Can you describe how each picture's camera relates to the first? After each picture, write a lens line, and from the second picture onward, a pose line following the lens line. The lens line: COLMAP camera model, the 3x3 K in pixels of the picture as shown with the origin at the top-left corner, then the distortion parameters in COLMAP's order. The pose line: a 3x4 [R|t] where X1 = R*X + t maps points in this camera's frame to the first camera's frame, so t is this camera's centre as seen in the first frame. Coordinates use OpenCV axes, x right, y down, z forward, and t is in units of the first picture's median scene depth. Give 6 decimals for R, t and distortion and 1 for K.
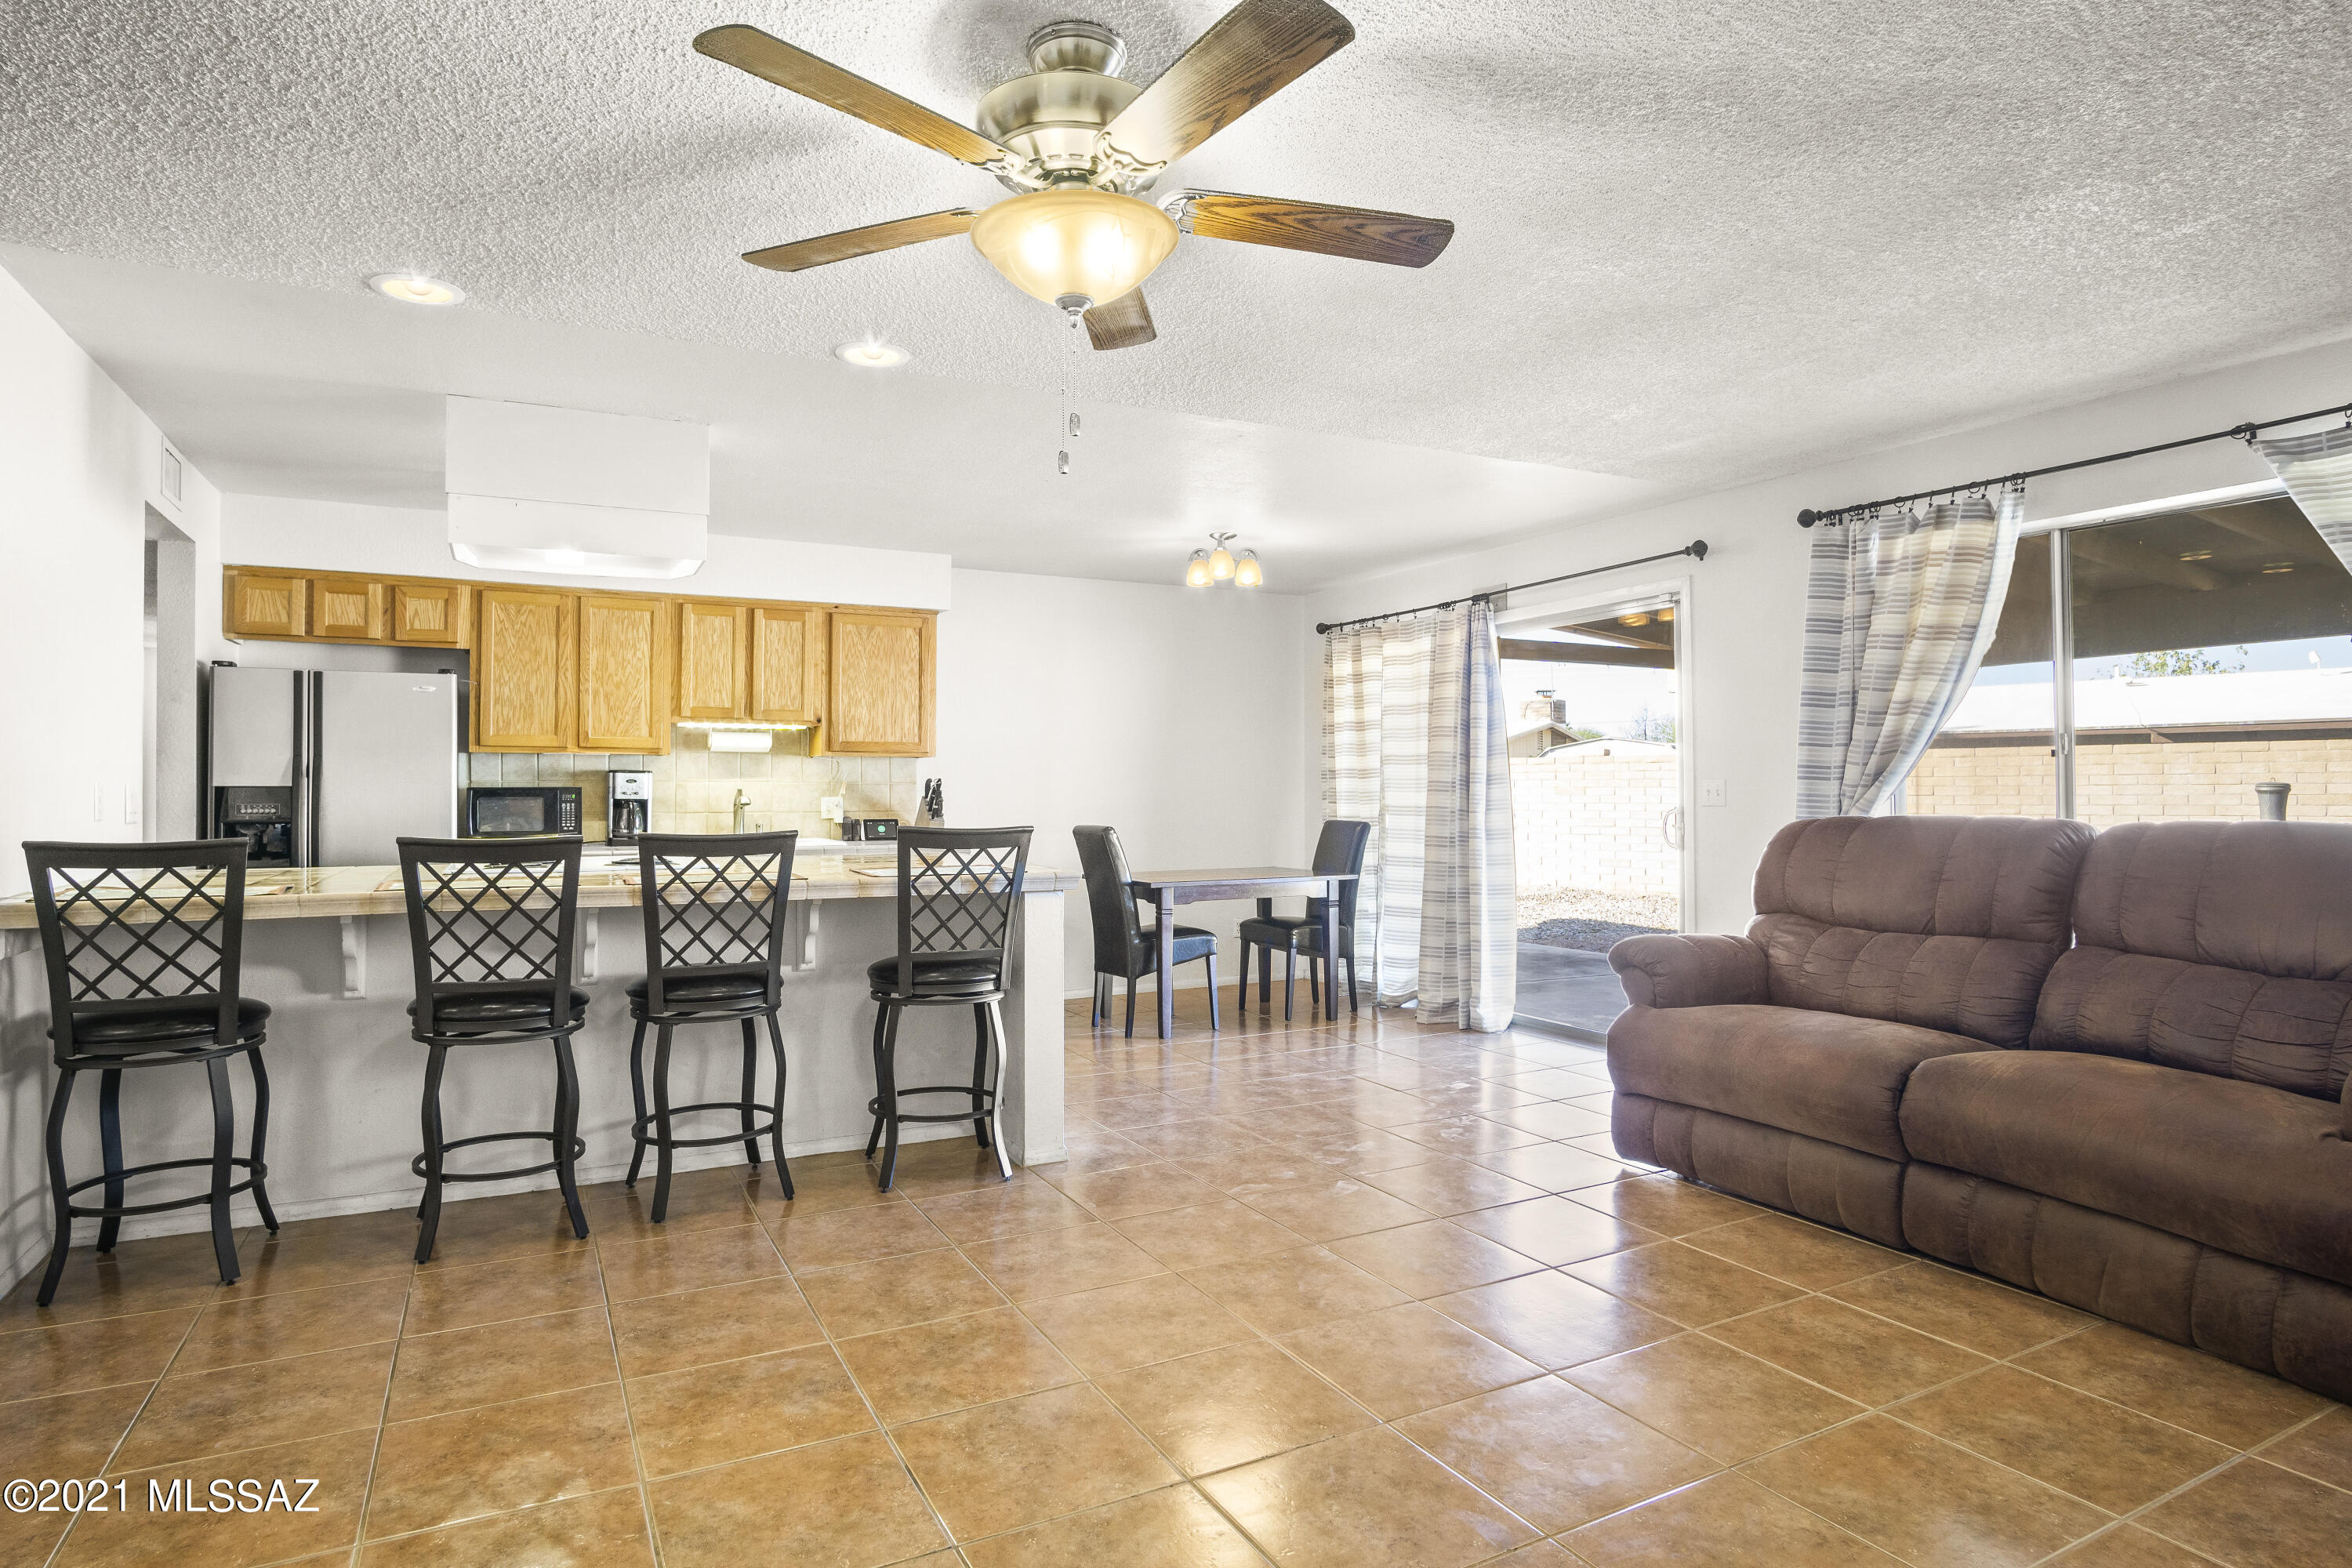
lens RADIAL K [[1269.0, 0, 1162.0], [0, 1269.0, 783.4], [0, 0, 1]] dist [-0.036594, 0.010139]
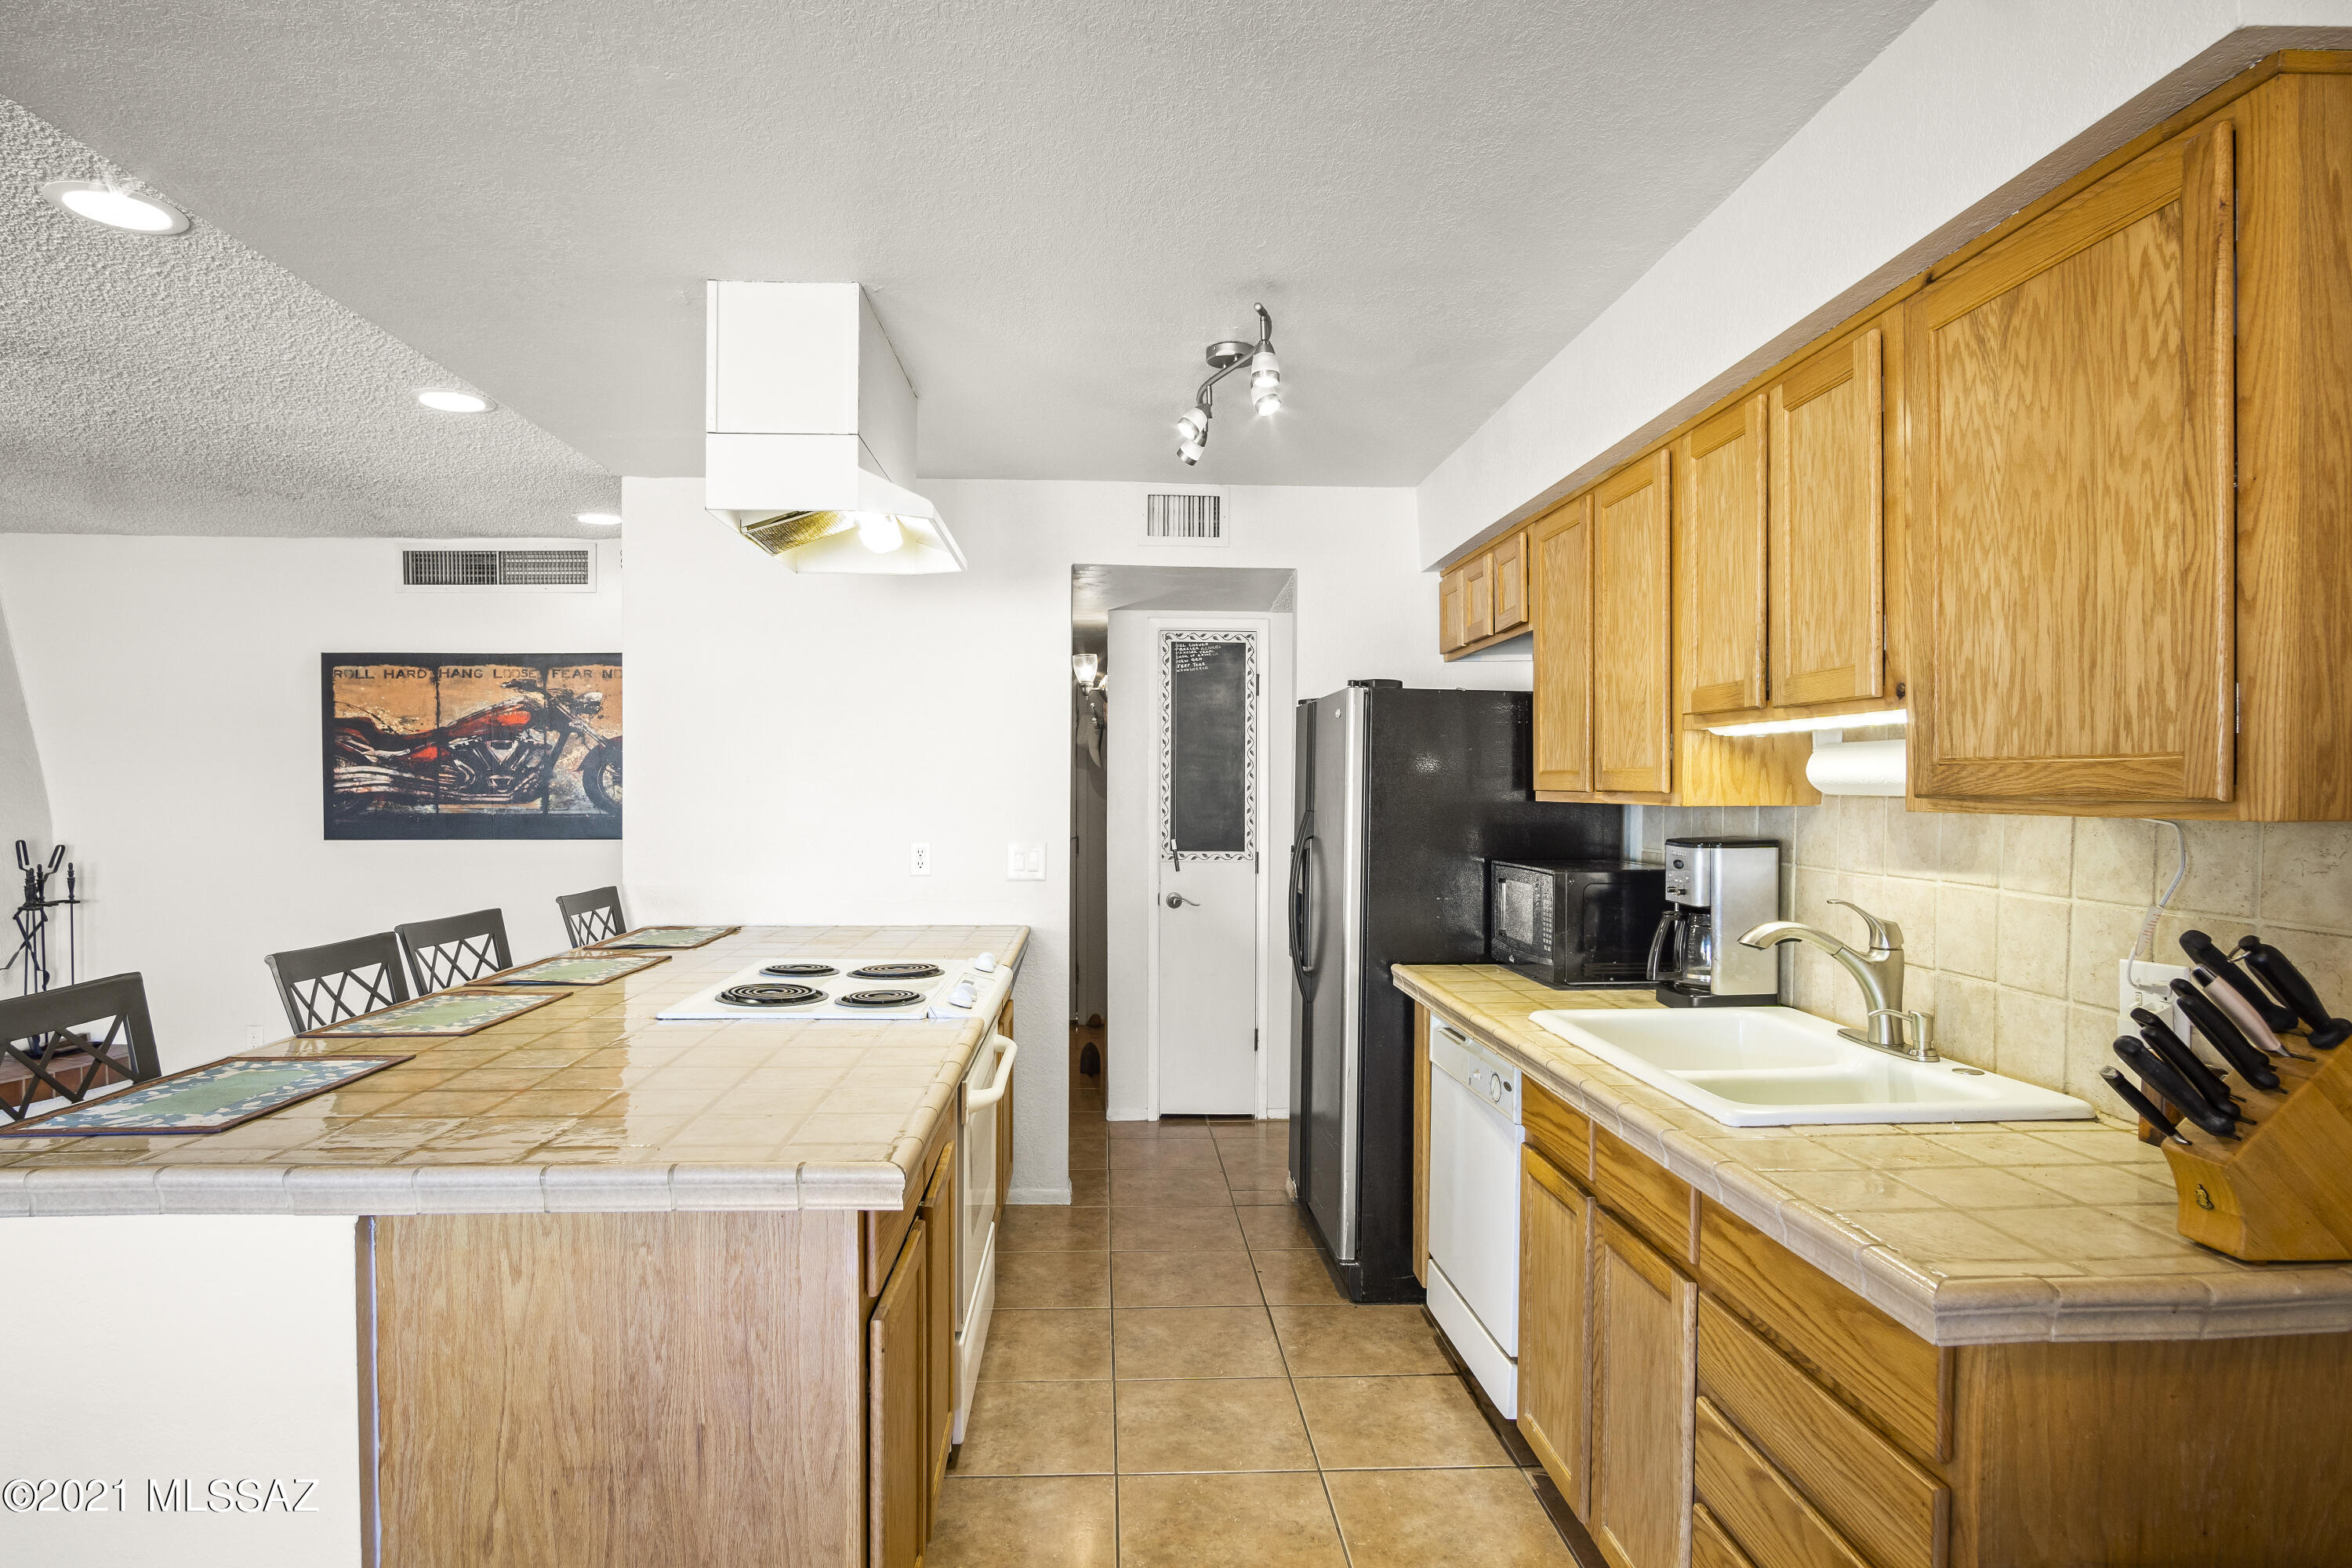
lens RADIAL K [[1279.4, 0, 1159.8], [0, 1279.4, 804.9], [0, 0, 1]] dist [-0.018204, -0.000733]
pose [[-0.427557, 0.012791, -0.903898, 0.067590], [0.004089, 0.999917, 0.012215, -0.027542], [0.903979, 0.001527, -0.427574, 0.964279]]
